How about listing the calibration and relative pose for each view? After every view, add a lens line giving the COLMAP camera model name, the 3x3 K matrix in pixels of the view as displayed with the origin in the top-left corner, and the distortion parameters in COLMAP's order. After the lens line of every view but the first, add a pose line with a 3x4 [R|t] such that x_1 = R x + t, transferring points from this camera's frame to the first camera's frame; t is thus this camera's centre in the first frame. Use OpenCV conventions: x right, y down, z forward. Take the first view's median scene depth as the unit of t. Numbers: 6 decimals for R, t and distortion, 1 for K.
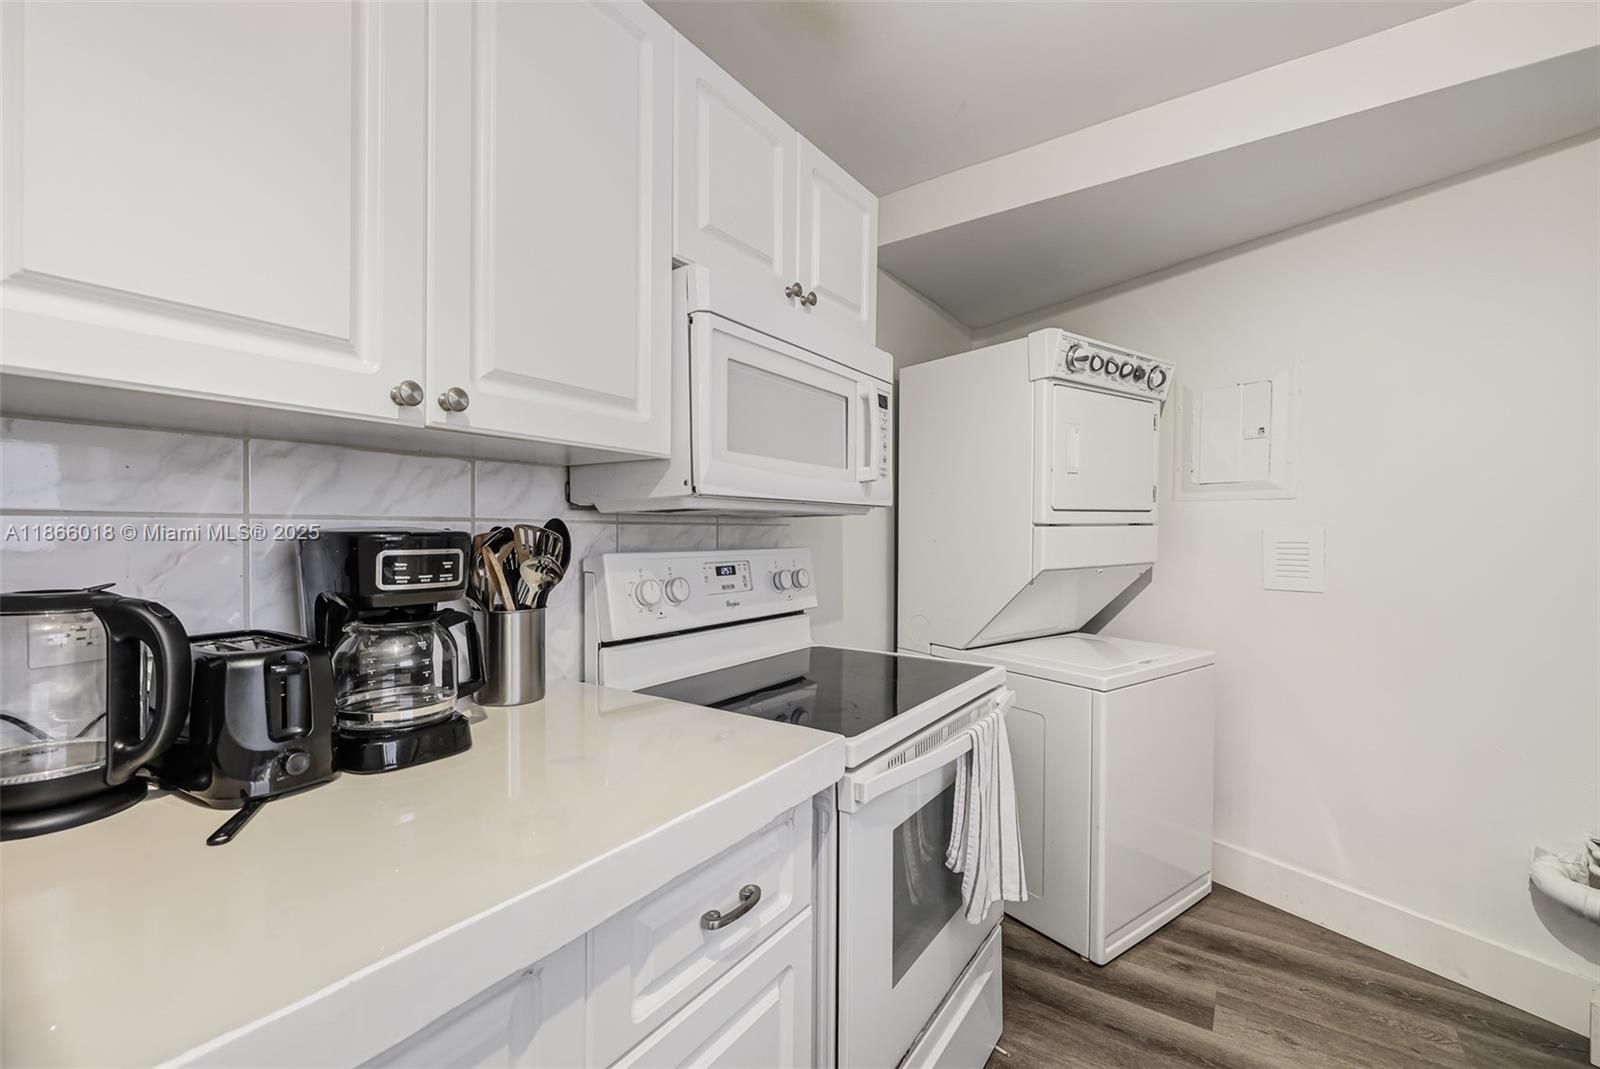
lens RADIAL K [[683.8, 0, 766.8], [0, 683.8, 536.6], [0, 0, 1]] dist [-0.001251, -0.000195]
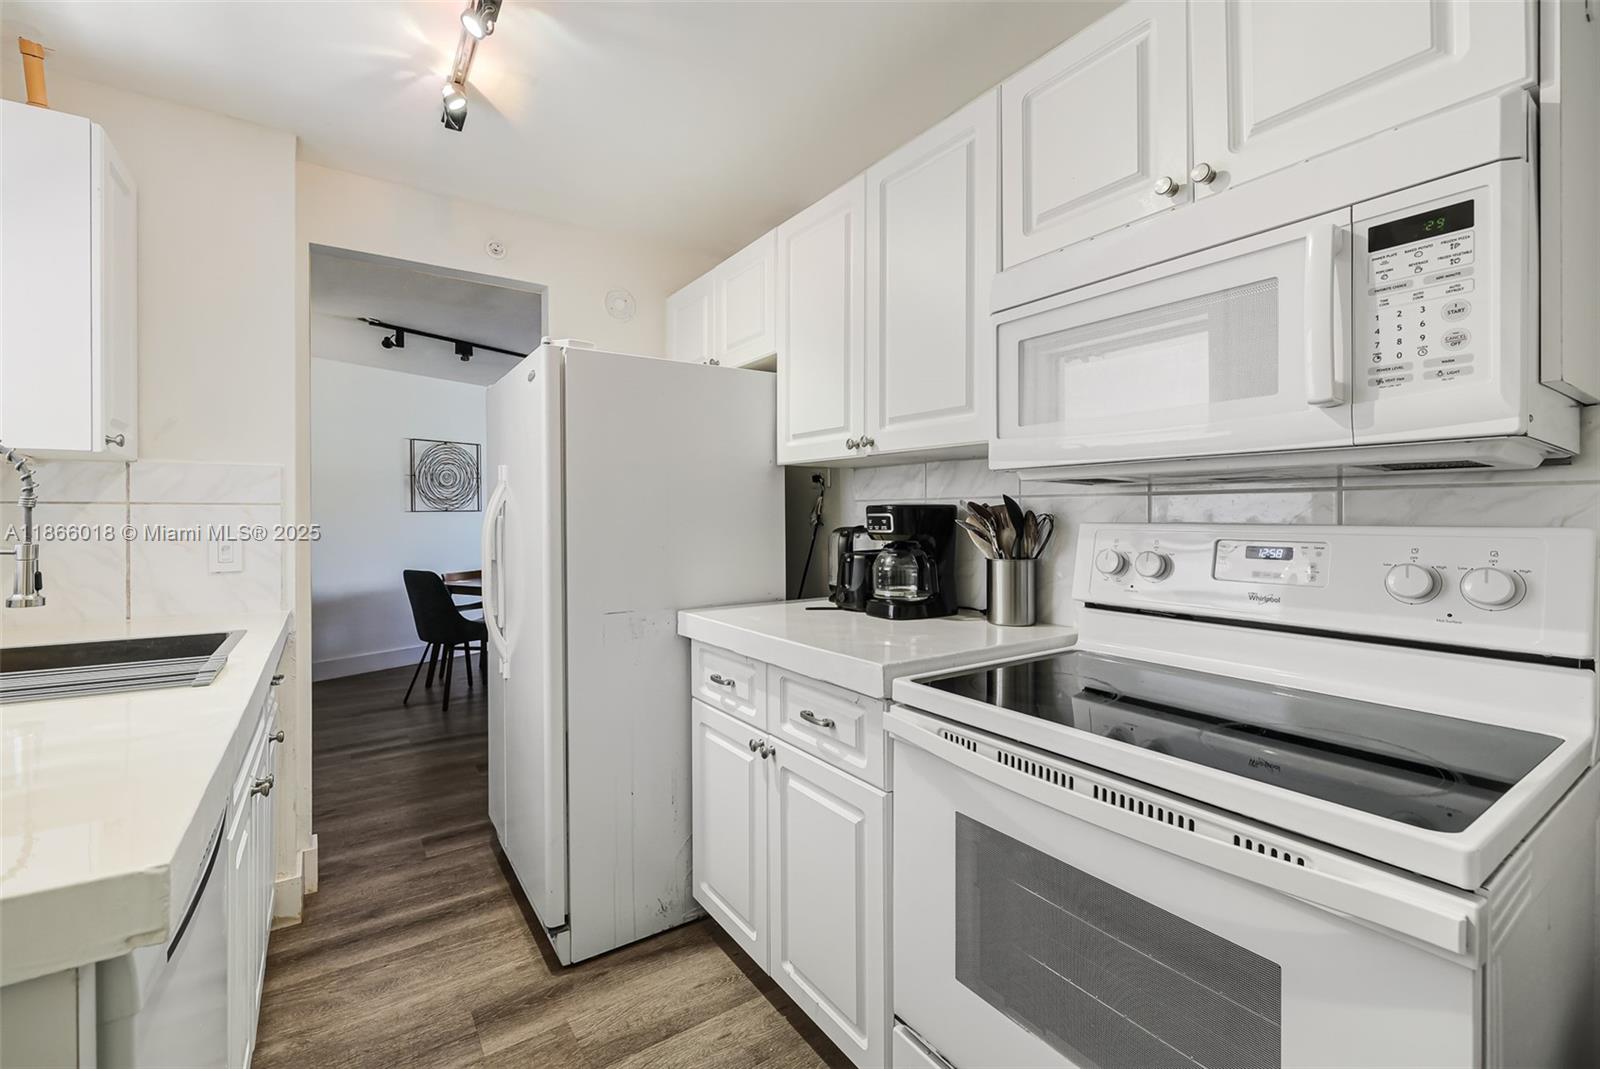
lens RADIAL K [[683.8, 0, 766.8], [0, 683.8, 536.6], [0, 0, 1]] dist [-0.001251, -0.000195]
pose [[-0.369414, 0.031565, -0.928729, 0.662590], [-0.004009, 0.999359, 0.035561, 0.006541], [0.929256, 0.016860, -0.369051, 0.615216]]
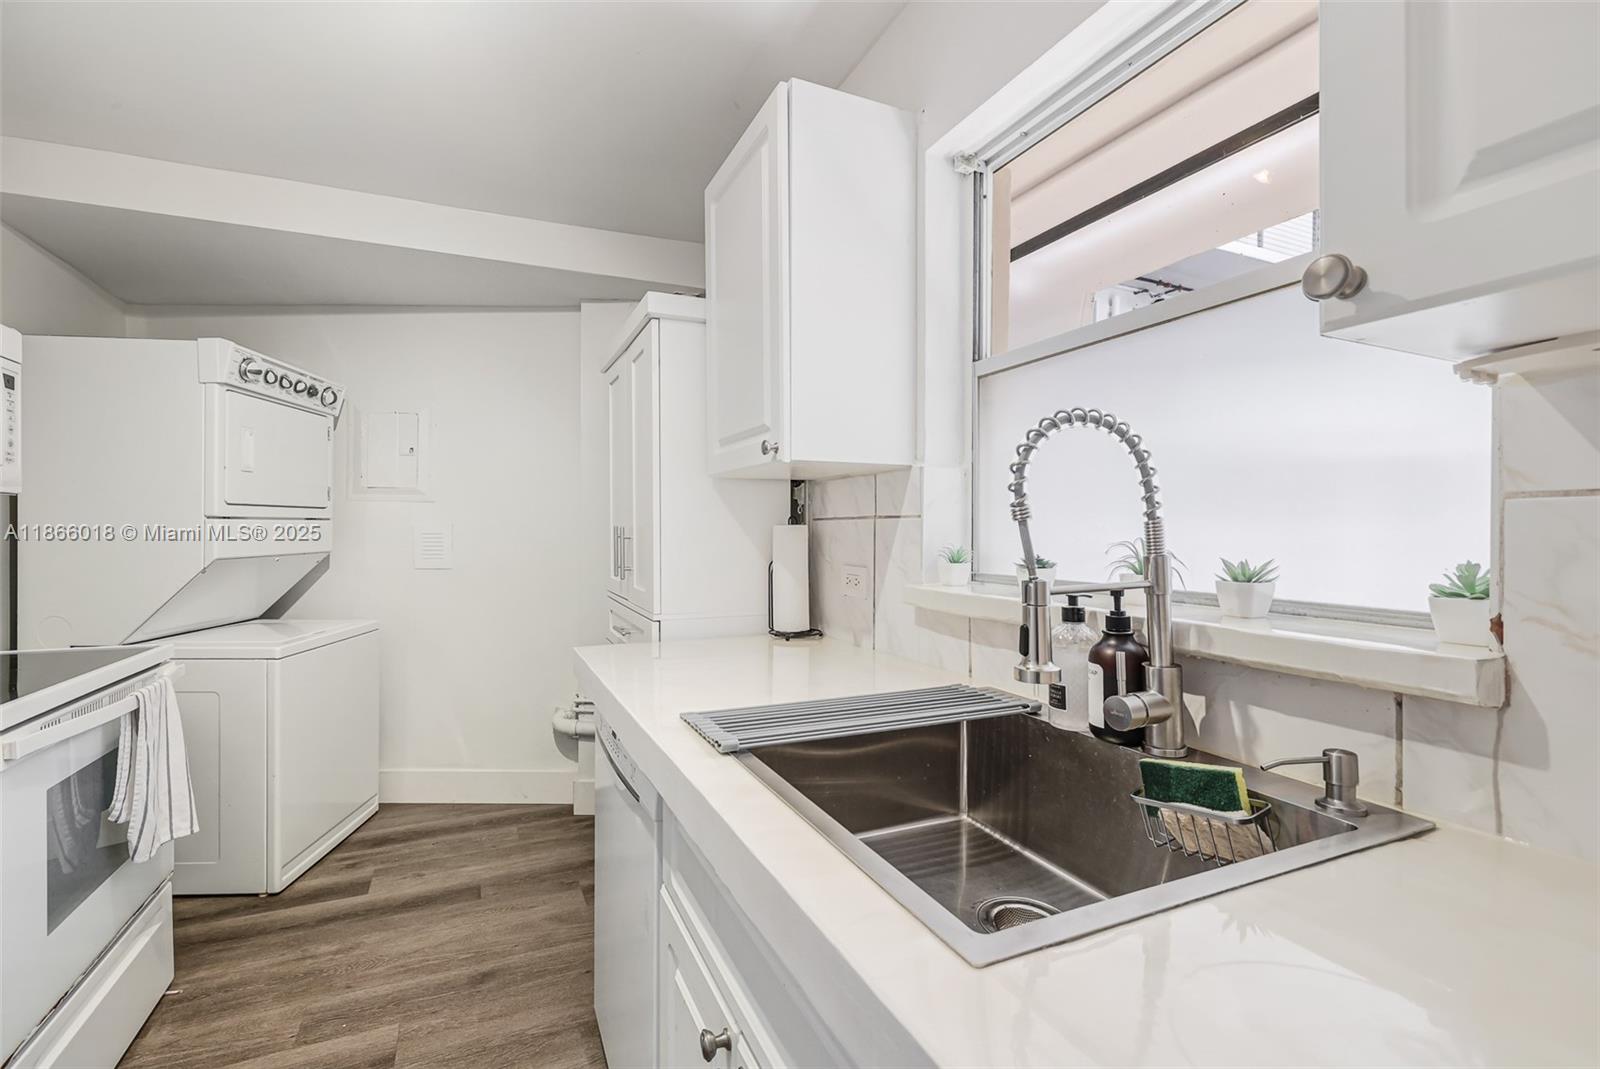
lens RADIAL K [[683.8, 0, 766.8], [0, 683.8, 536.6], [0, 0, 1]] dist [-0.001251, -0.000195]
pose [[0.496096, -0.006160, 0.868246, -0.112288], [0.006285, 0.999974, 0.003504, 0.016337], [-0.868245, 0.003719, 0.496122, -0.321979]]
